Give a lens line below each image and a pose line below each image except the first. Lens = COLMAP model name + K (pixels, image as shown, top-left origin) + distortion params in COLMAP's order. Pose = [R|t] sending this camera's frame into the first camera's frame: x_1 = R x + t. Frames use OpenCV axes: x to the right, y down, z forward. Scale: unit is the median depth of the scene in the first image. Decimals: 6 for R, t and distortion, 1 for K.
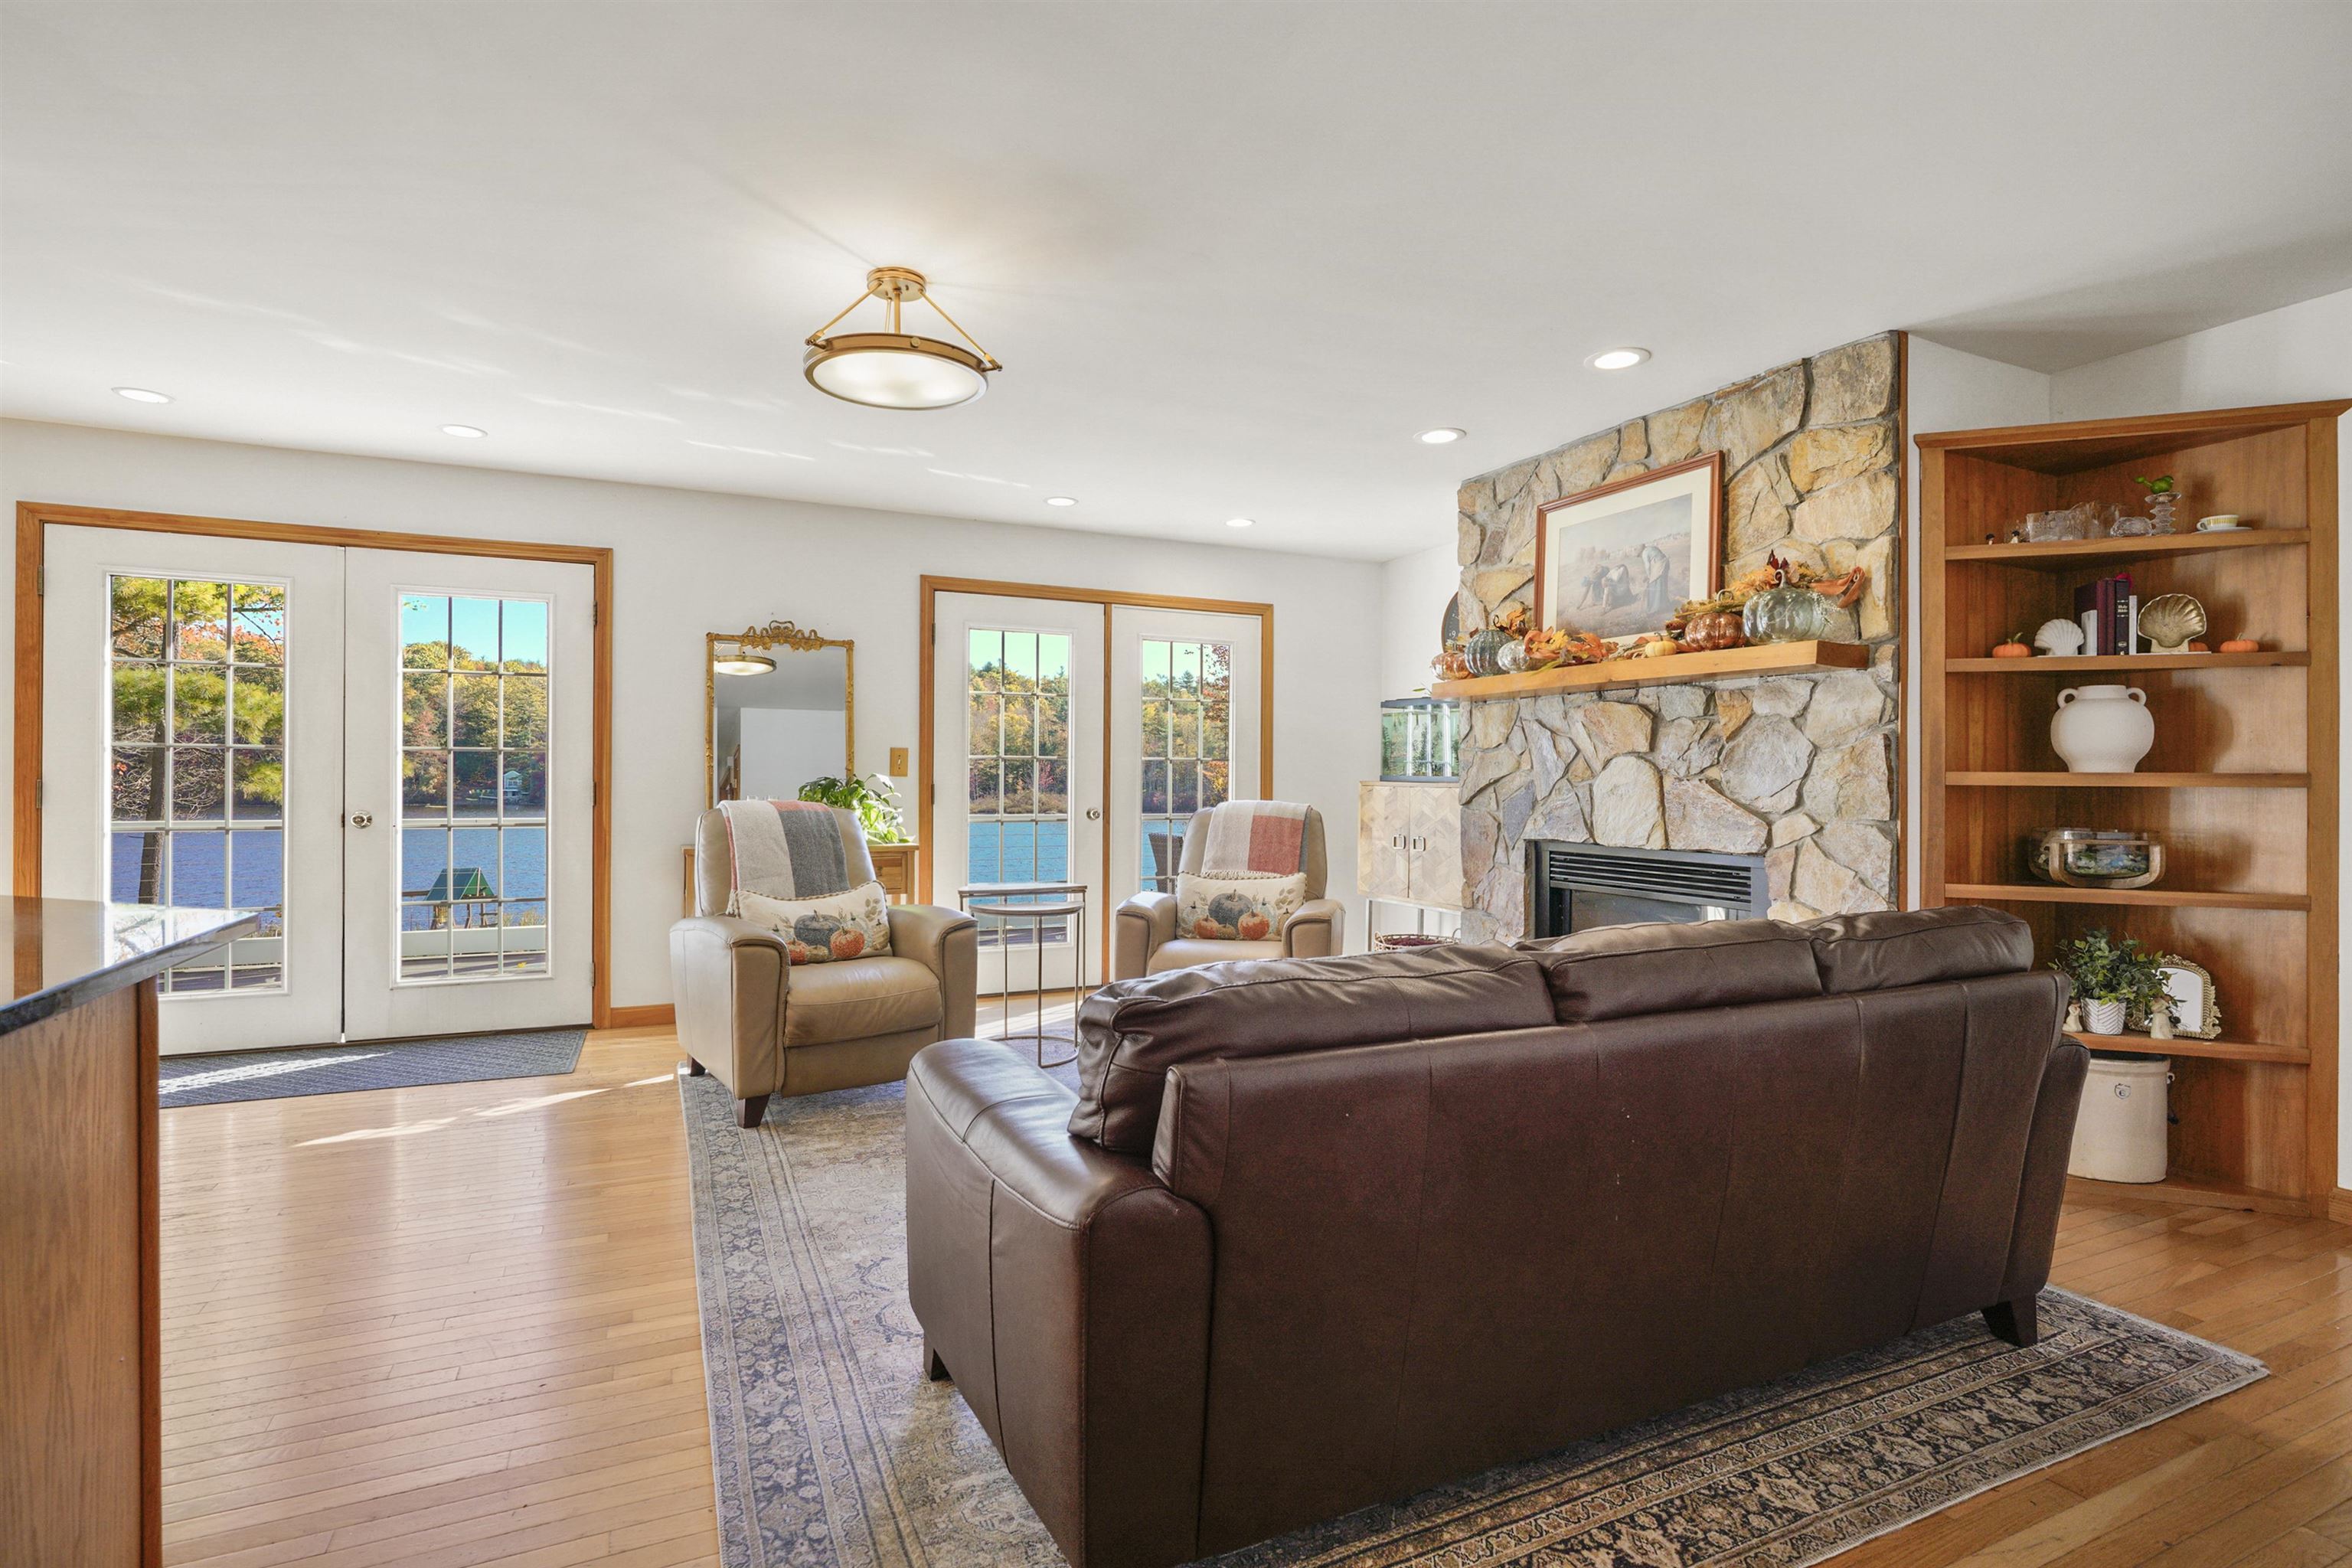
lens RADIAL K [[1133.5, 0, 1174.6], [0, 1133.5, 776.5], [0, 0, 1]] dist [-0.002287, 0.000006]
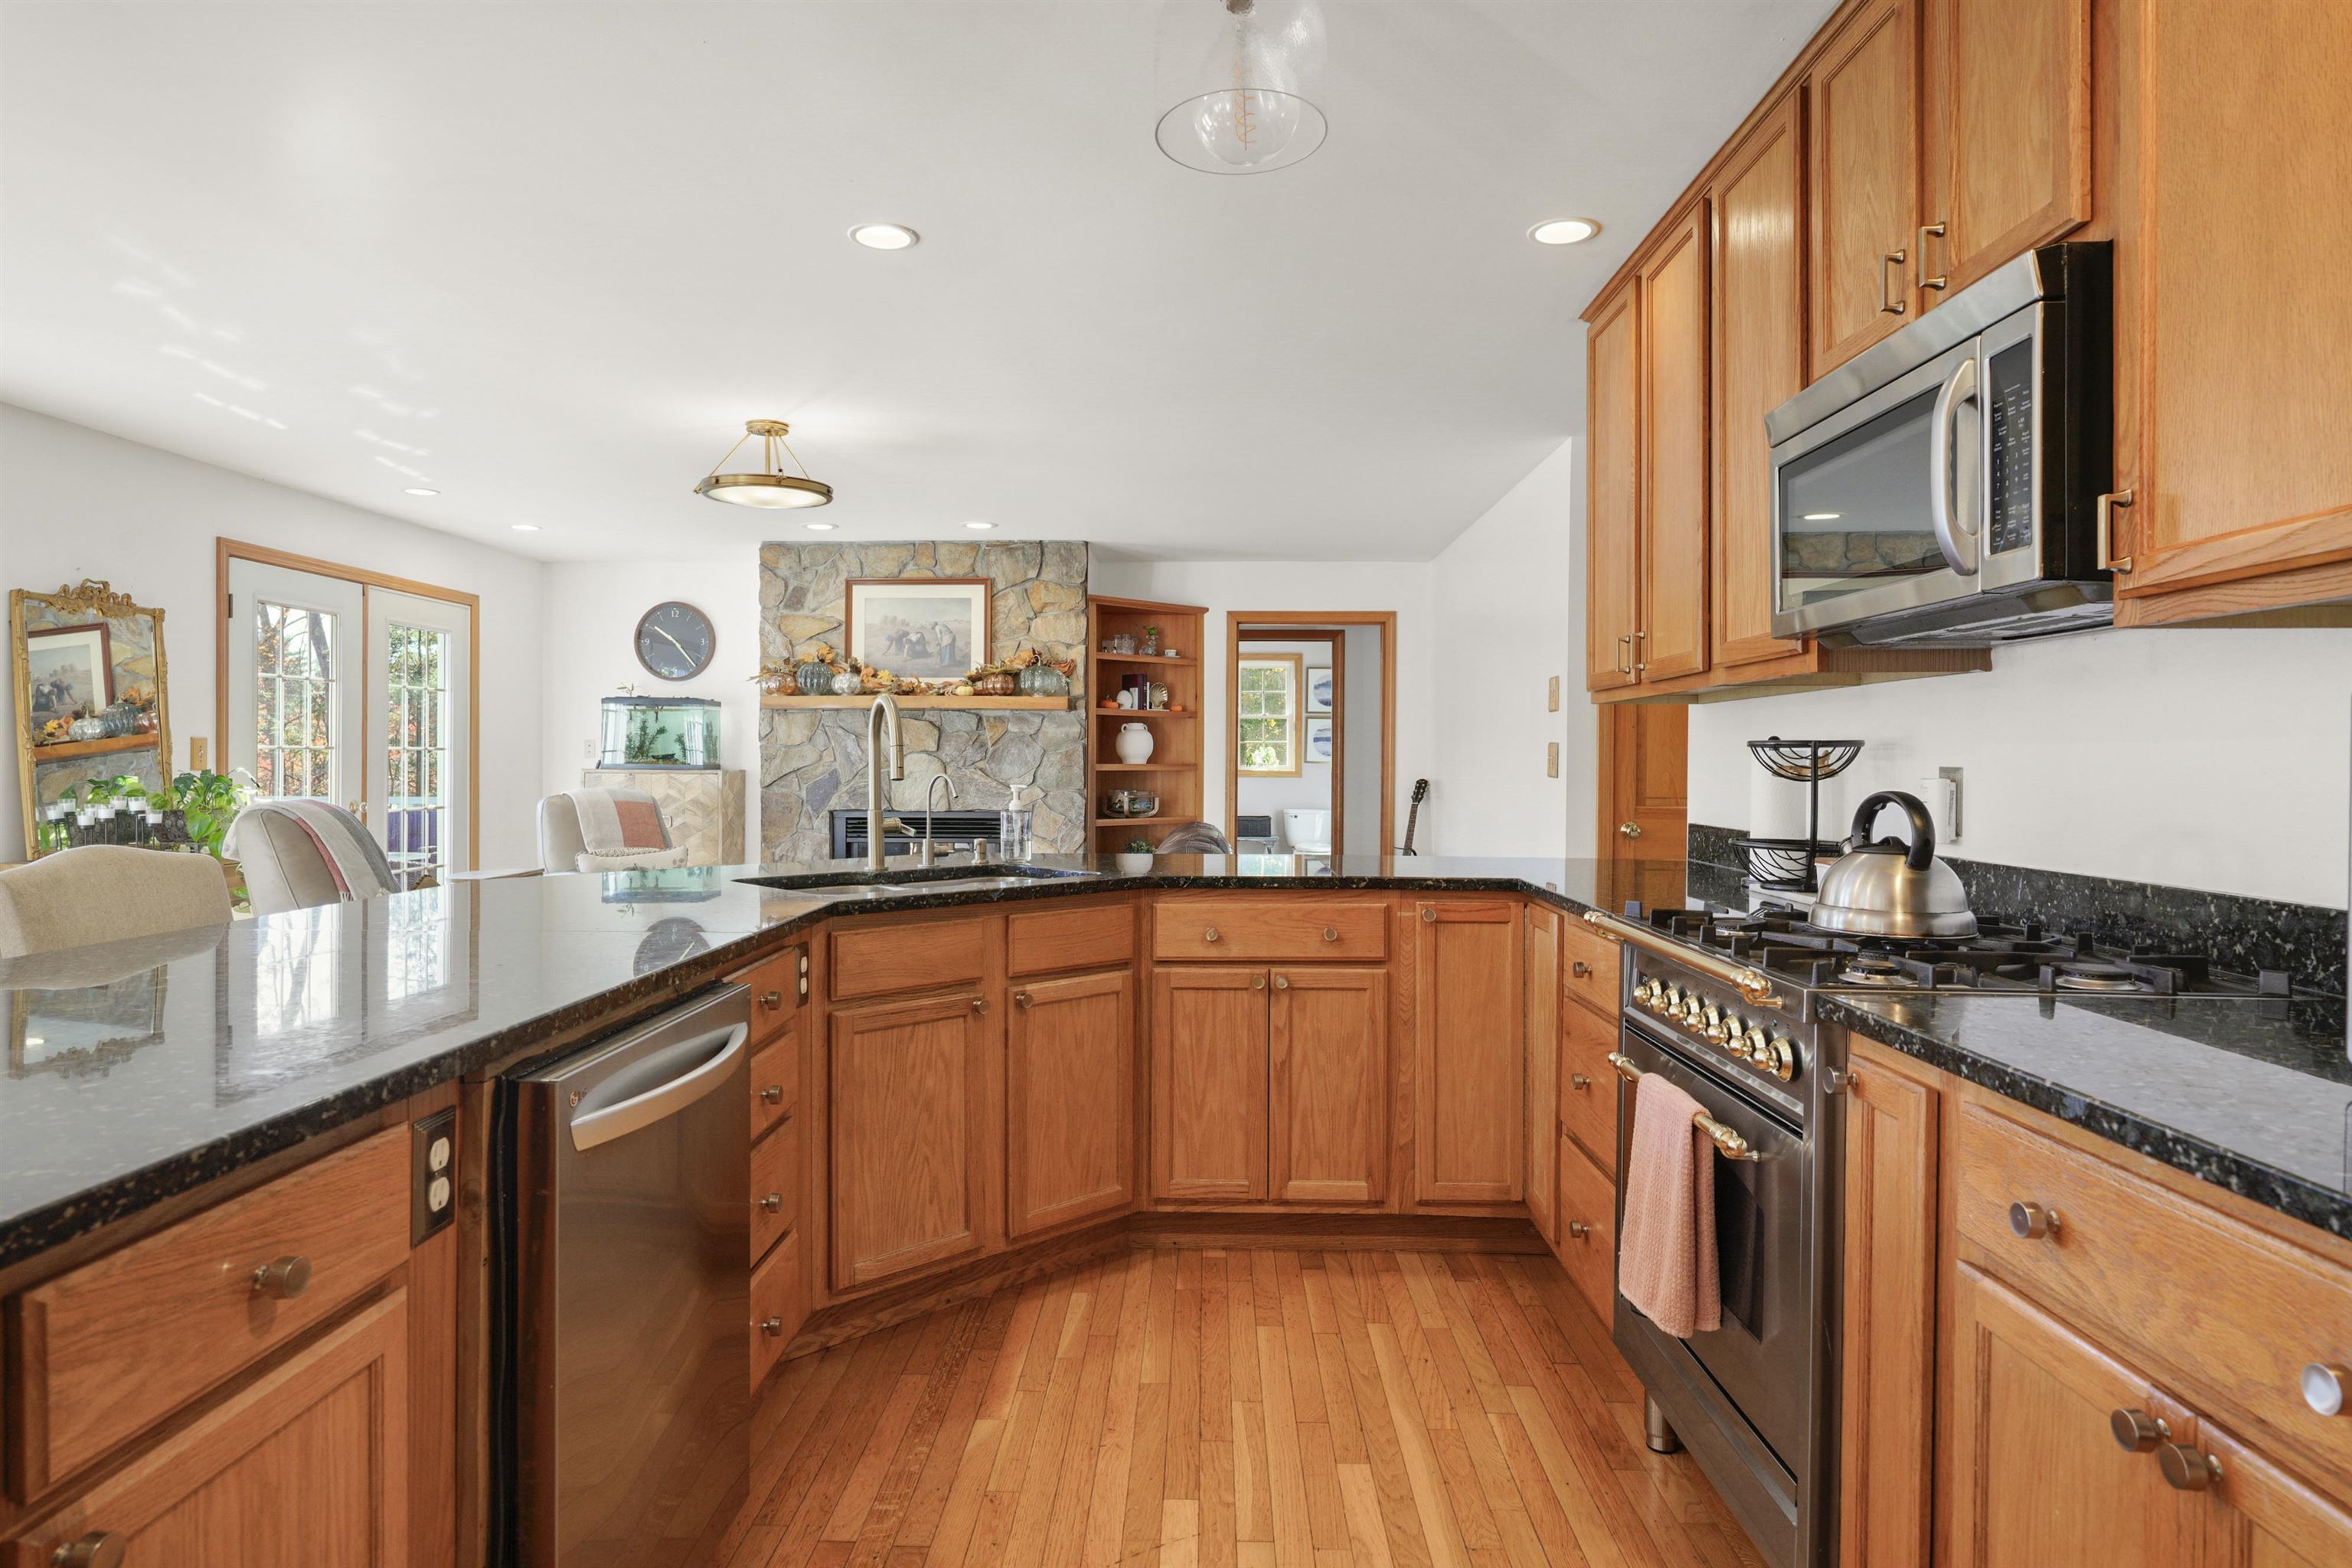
lens RADIAL K [[1333.0, 0, 1172.8], [0, 1333.0, 771.3], [0, 0, 1]] dist [-0.004099, 0.001446]
pose [[0.445136, -0.013819, 0.895356, -1.218558], [-0.002450, 0.999858, 0.016650, -0.027441], [-0.895460, -0.009605, 0.445039, -0.156014]]
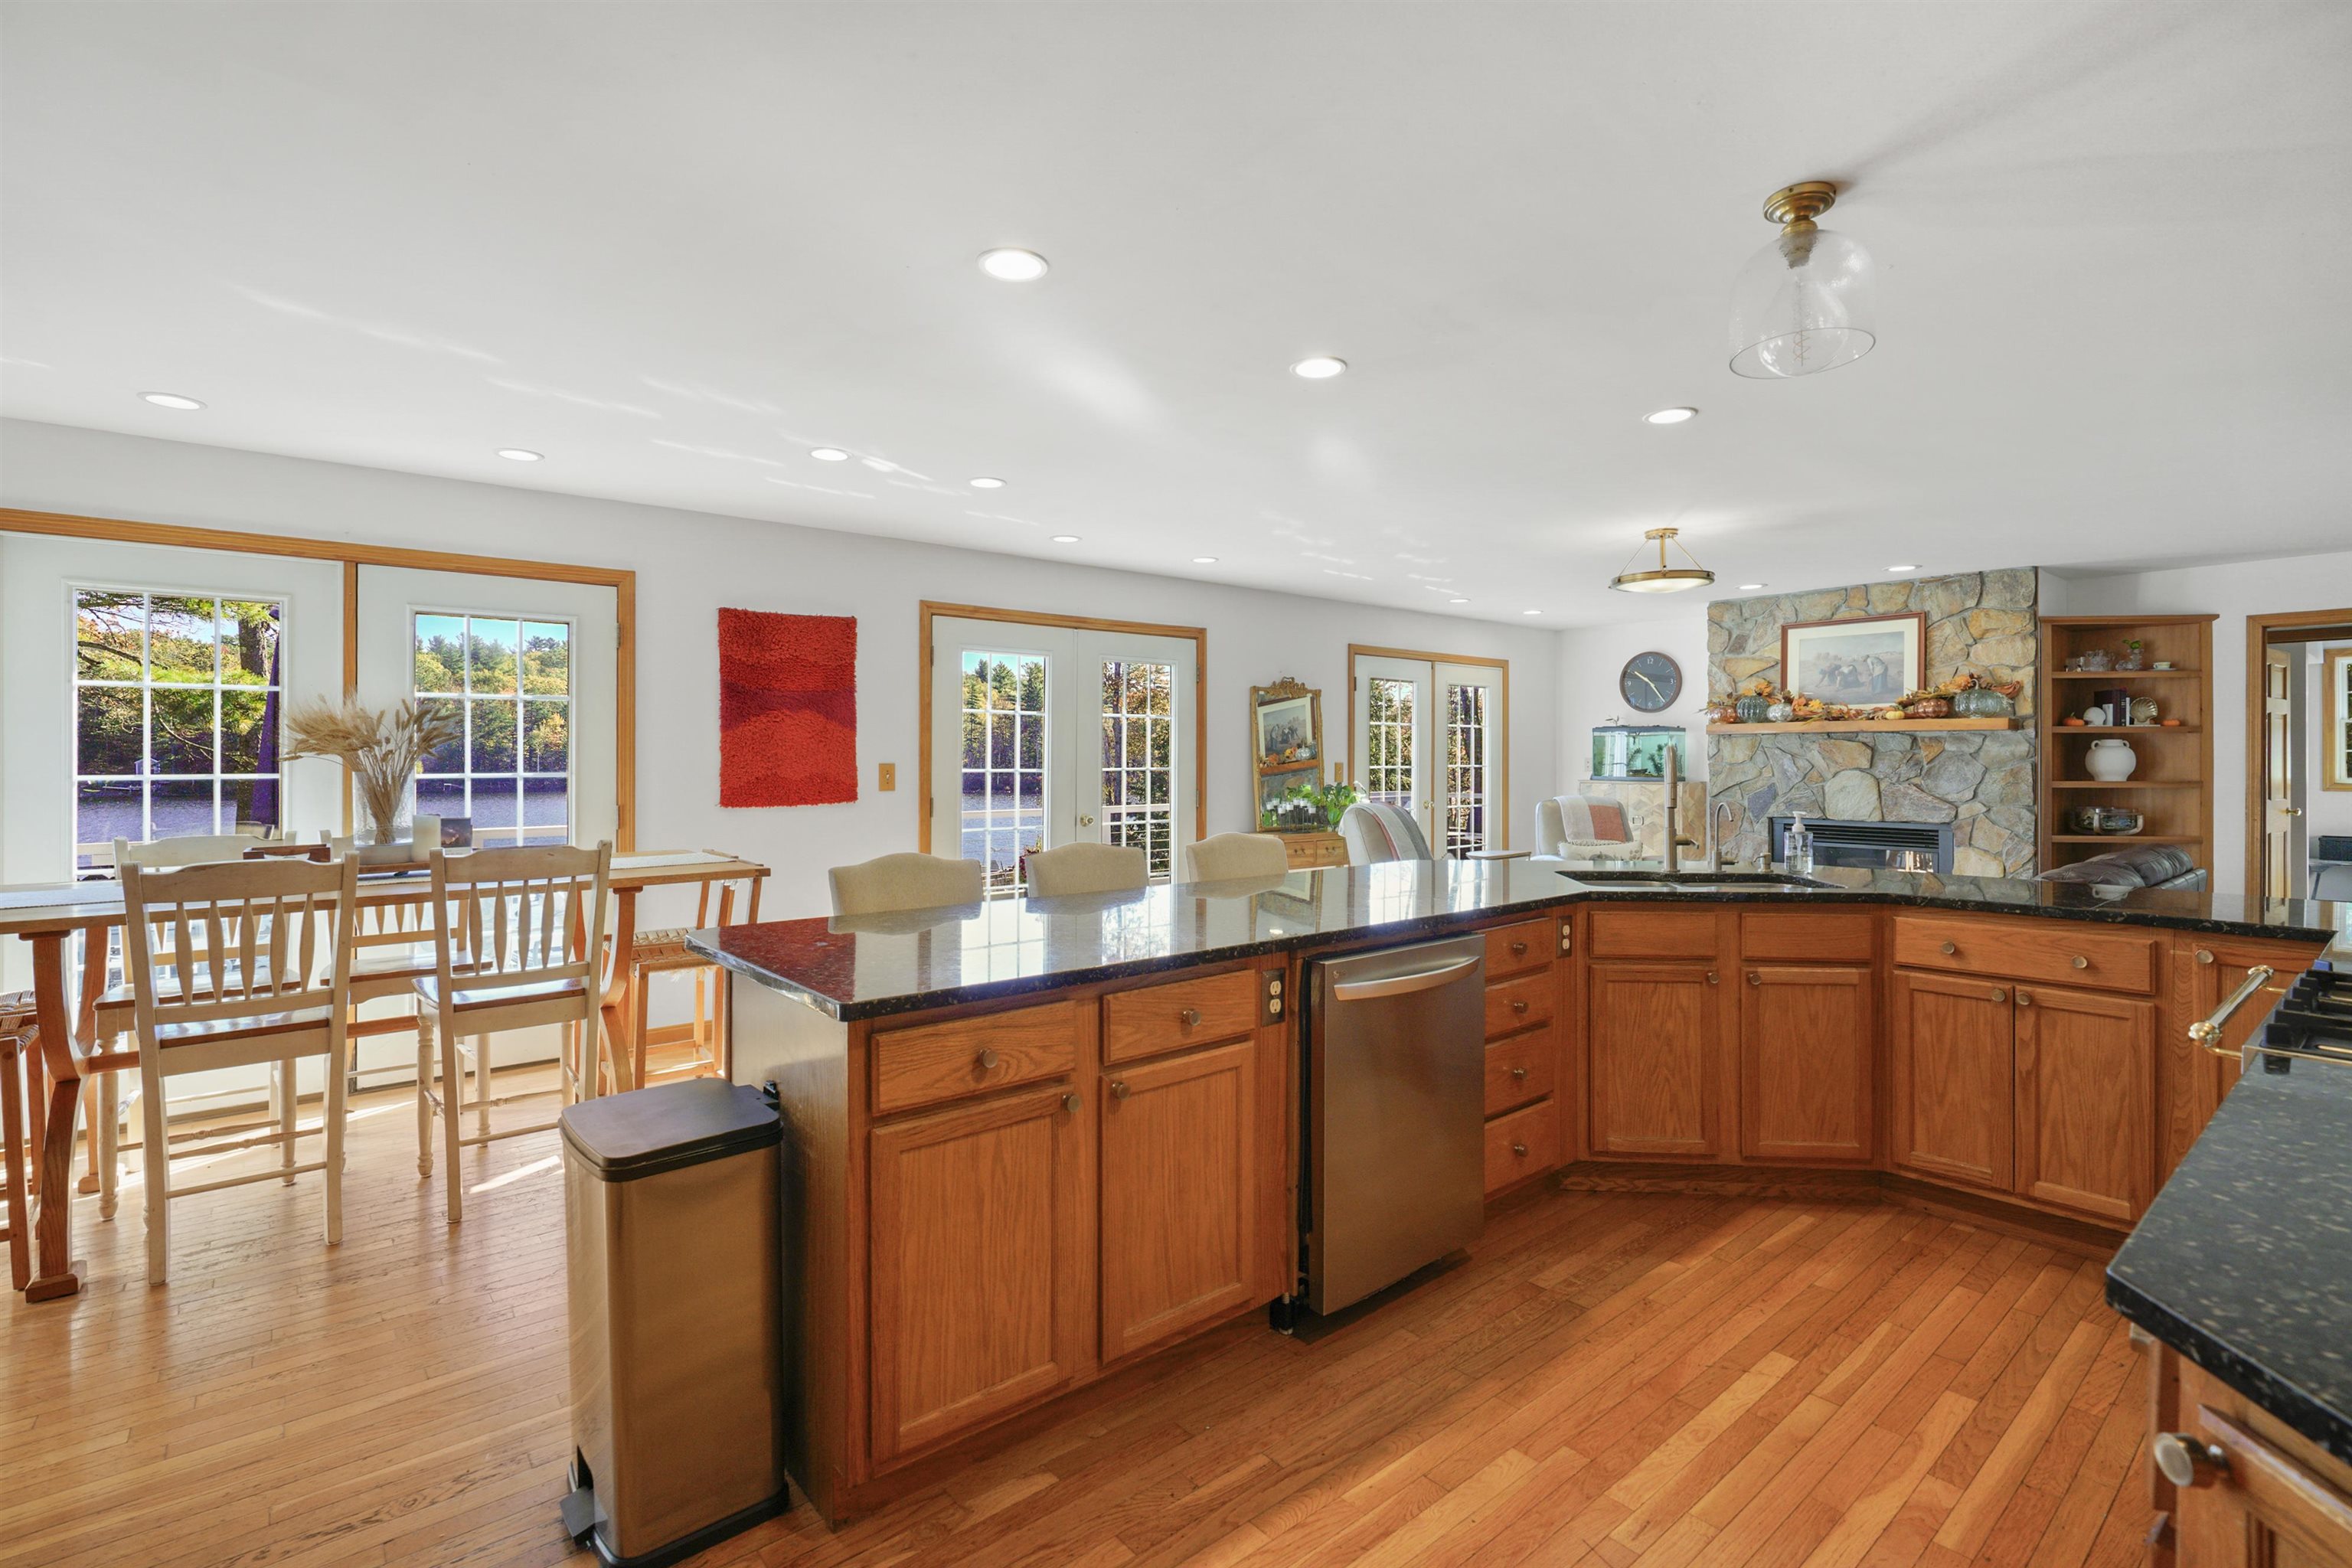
lens RADIAL K [[1082.9, 0, 1175.7], [0, 1082.9, 756.4], [0, 0, 1]] dist [0.003910, 0.000676]
pose [[0.964376, -0.007454, 0.264430, -1.215069], [0.006992, 0.999972, 0.002687, -0.057954], [-0.264443, -0.000742, 0.964401, -0.425337]]
